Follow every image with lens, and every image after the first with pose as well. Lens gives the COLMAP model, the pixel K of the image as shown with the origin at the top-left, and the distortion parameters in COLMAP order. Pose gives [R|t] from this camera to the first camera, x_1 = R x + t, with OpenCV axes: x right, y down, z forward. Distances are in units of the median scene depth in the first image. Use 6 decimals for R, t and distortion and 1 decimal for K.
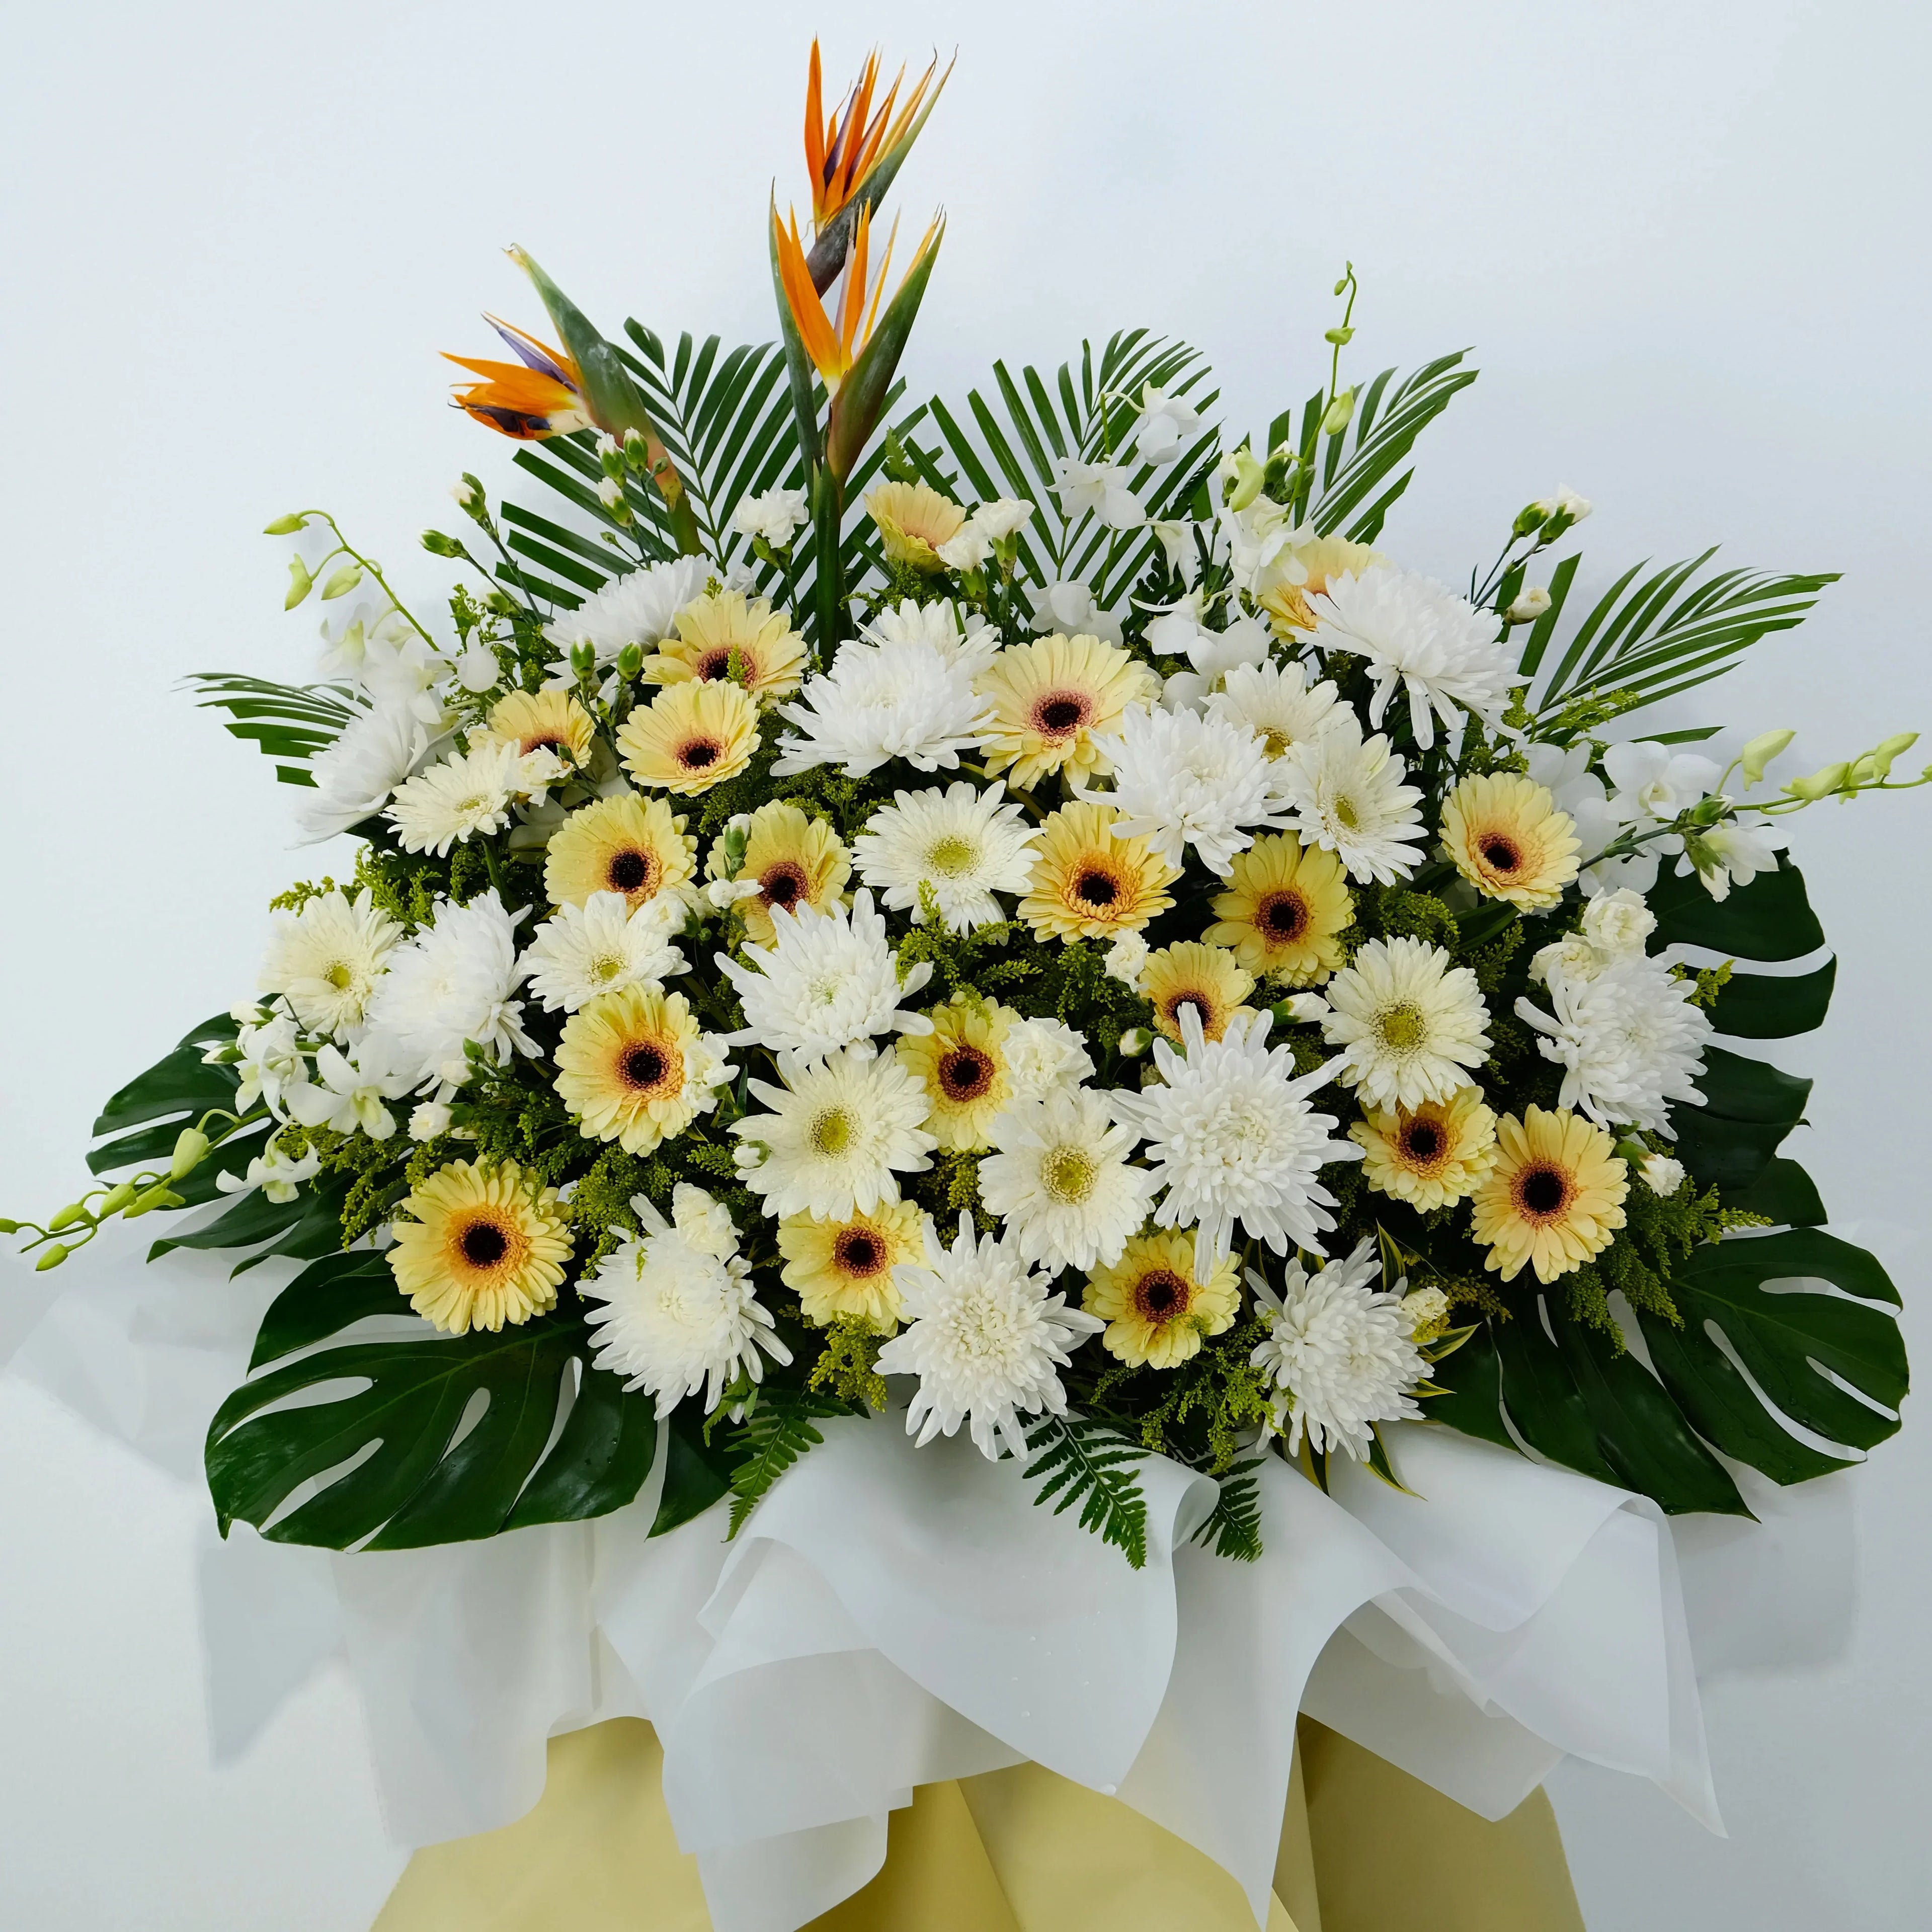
lens RADIAL K [[2372.2, 0, 947.8], [0, 2372.2, 900.6], [0, 0, 1]] dist [-0.022417, 0.042871]
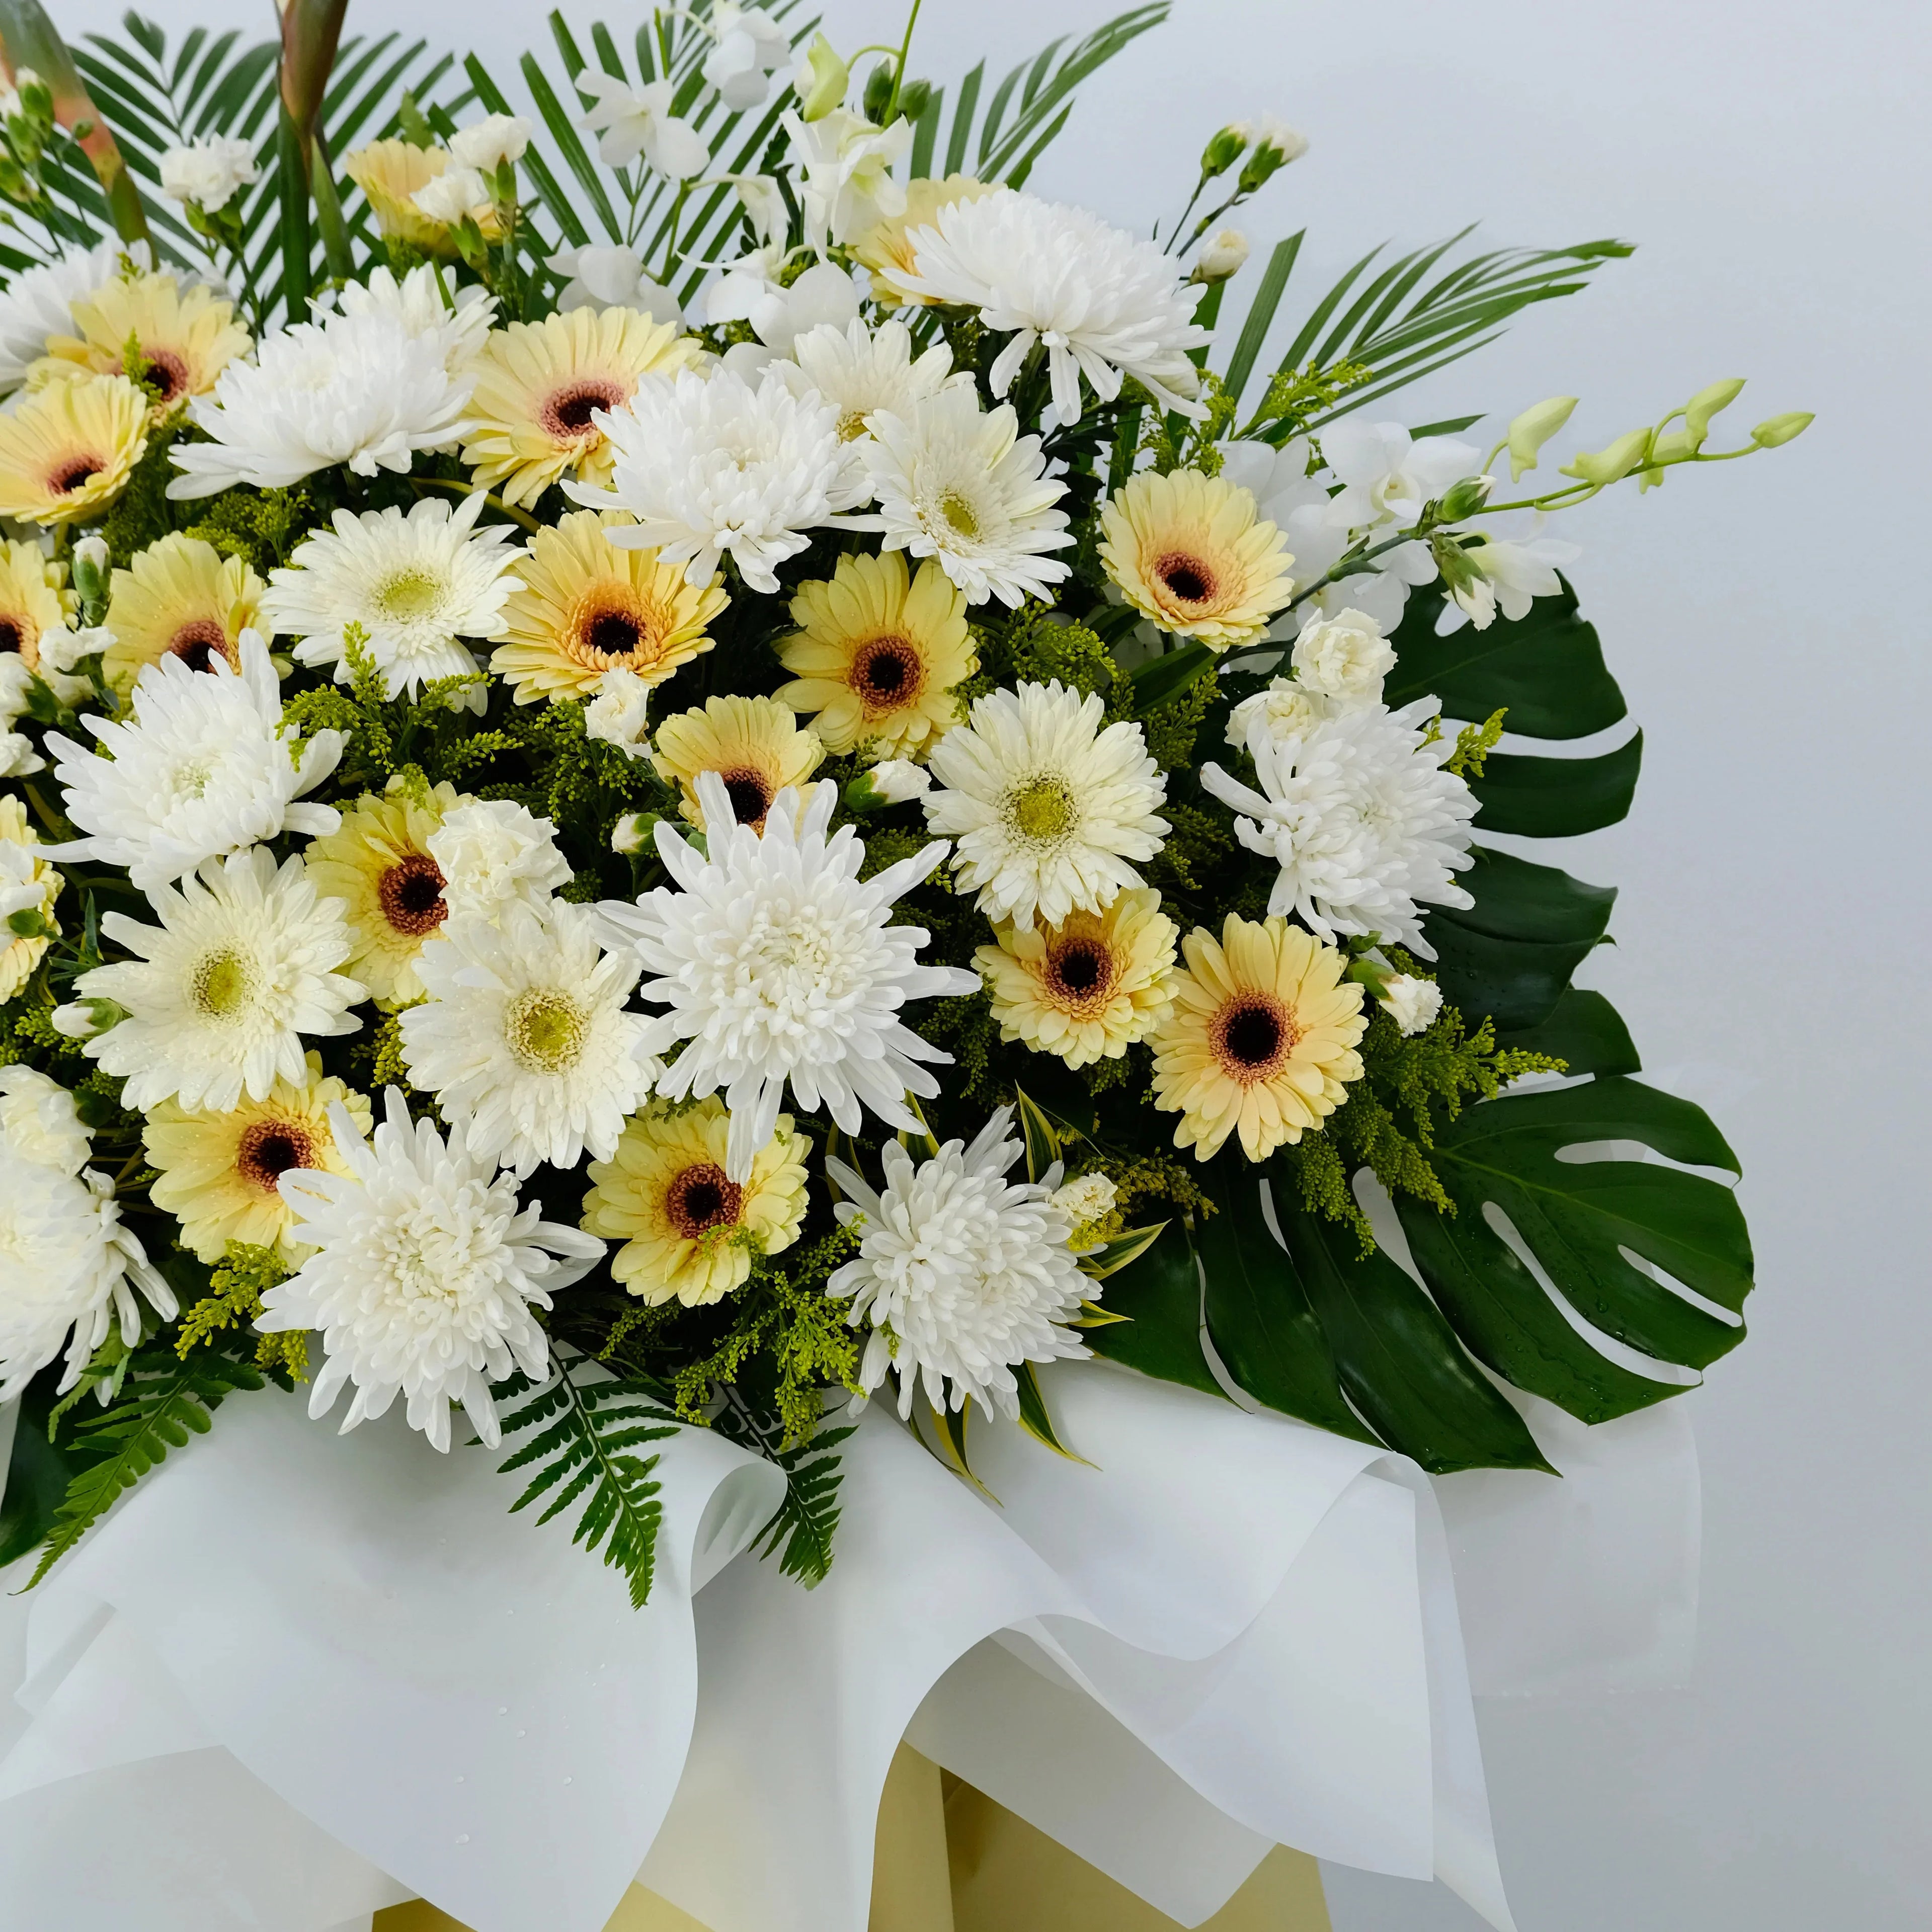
lens RADIAL K [[2124.5, 0, 934.4], [0, 2124.5, 891.2], [0, 0, 1]] dist [-0.026698, -0.006595]
pose [[0.998674, -0.035519, 0.037257, 0.130808], [0.034798, 0.999198, 0.019808, 0.062244], [-0.037930, -0.018486, 0.999109, 0.354794]]
